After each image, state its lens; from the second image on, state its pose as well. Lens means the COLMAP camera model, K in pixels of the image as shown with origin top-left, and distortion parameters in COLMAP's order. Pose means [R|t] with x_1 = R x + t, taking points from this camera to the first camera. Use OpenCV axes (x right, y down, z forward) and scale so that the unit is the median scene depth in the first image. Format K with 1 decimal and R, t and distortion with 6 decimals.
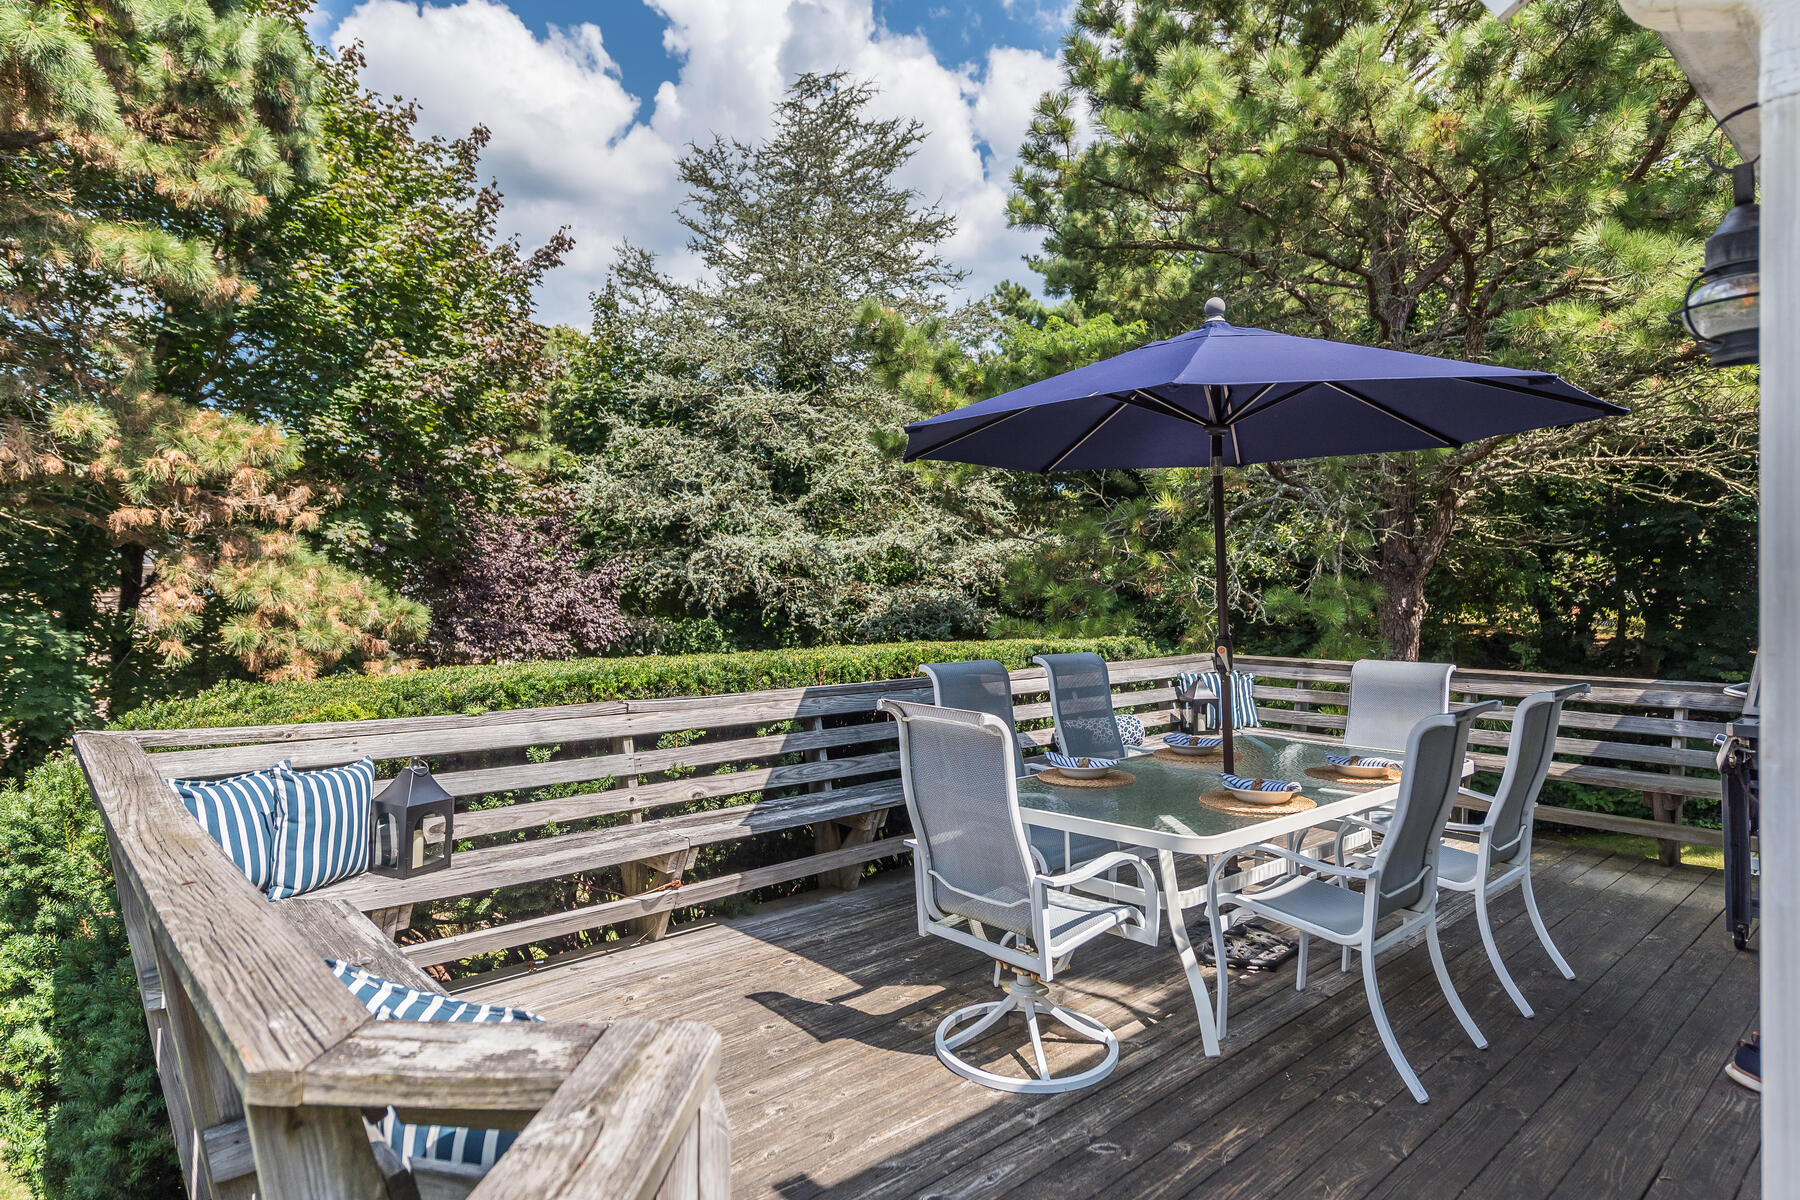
lens RADIAL K [[1022.7, 0, 908.0], [0, 1022.7, 579.4], [0, 0, 1]] dist [-0.006685, 0.001871]
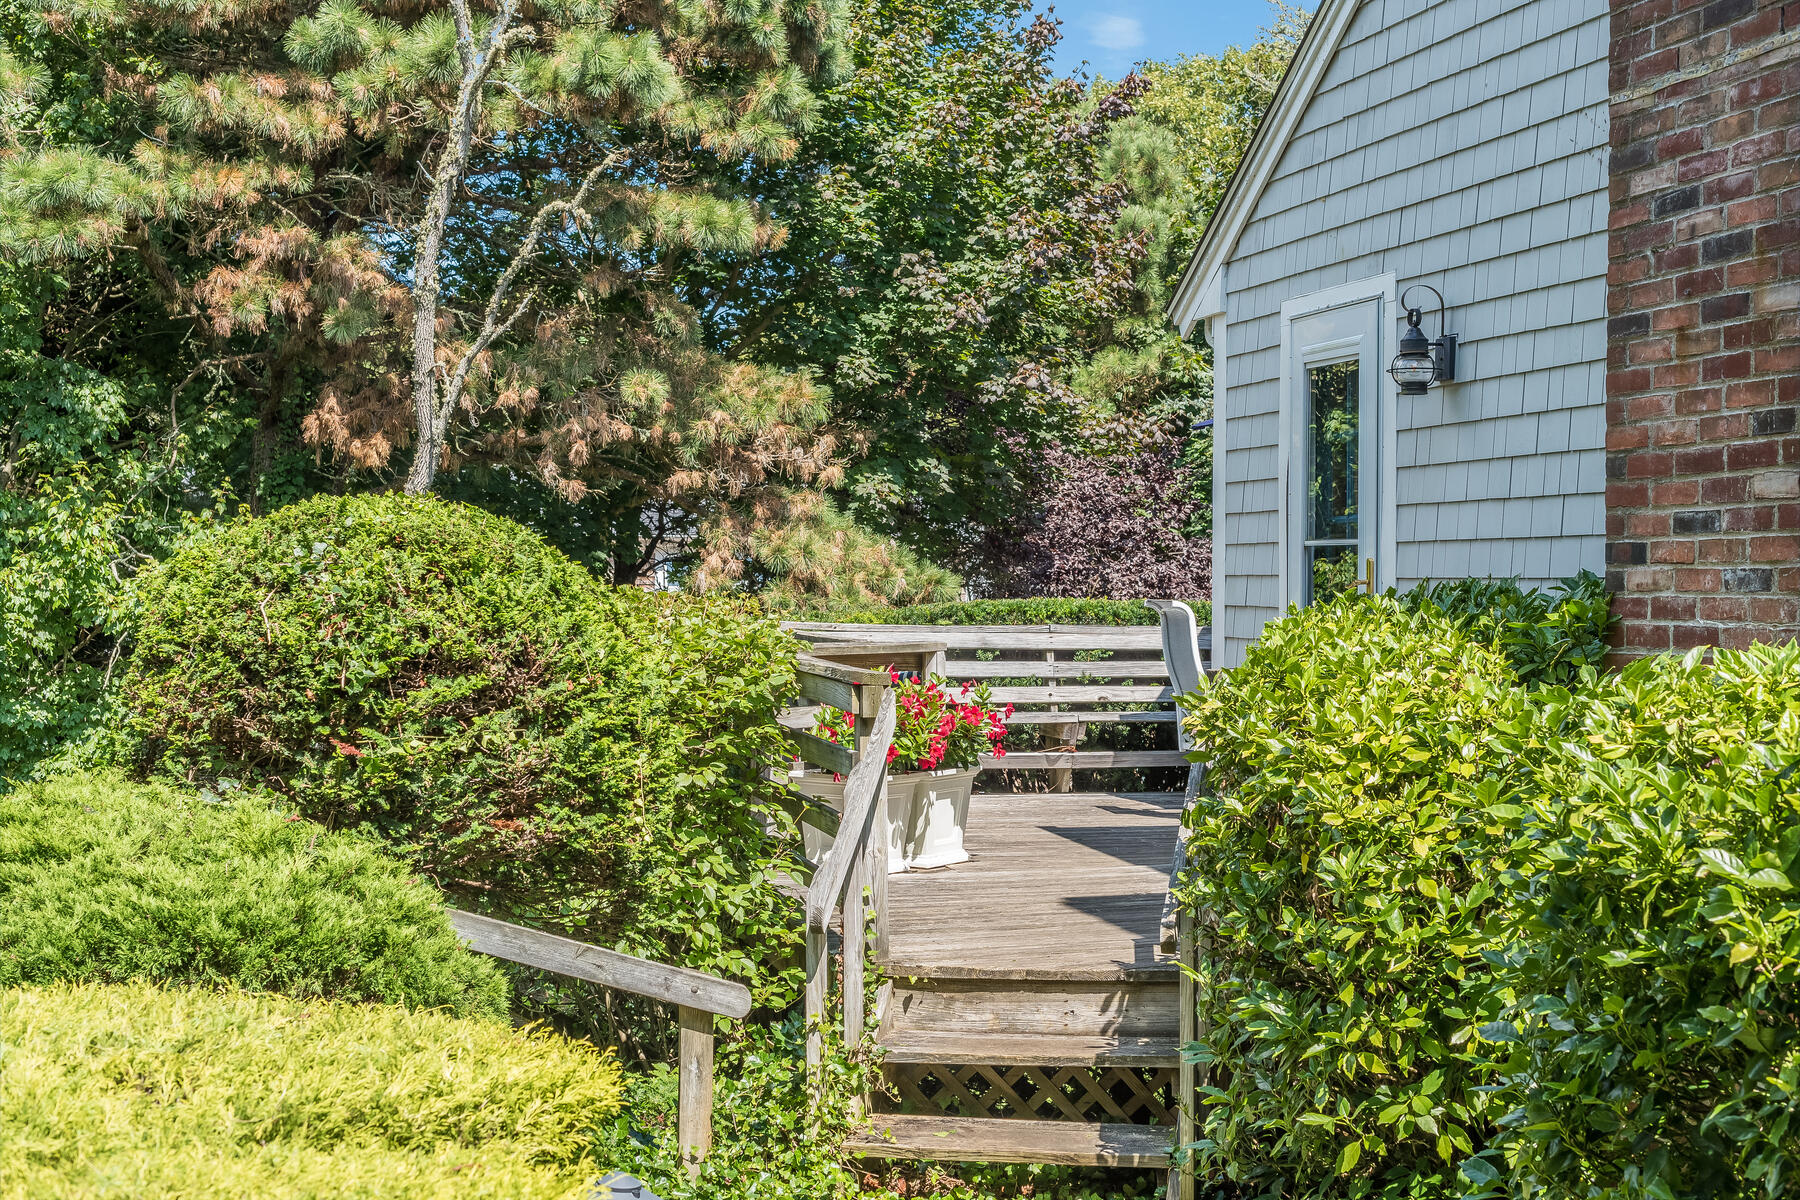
lens RADIAL K [[2605.4, 0, 900.1], [0, 2605.4, 598.3], [0, 0, 1]] dist [0.009635, 0.000000]
pose [[0.878420, 0.004986, -0.477863, 0.582821], [0.001217, 0.999919, 0.012670, 0.020352], [0.477888, -0.011712, 0.878343, -1.031741]]
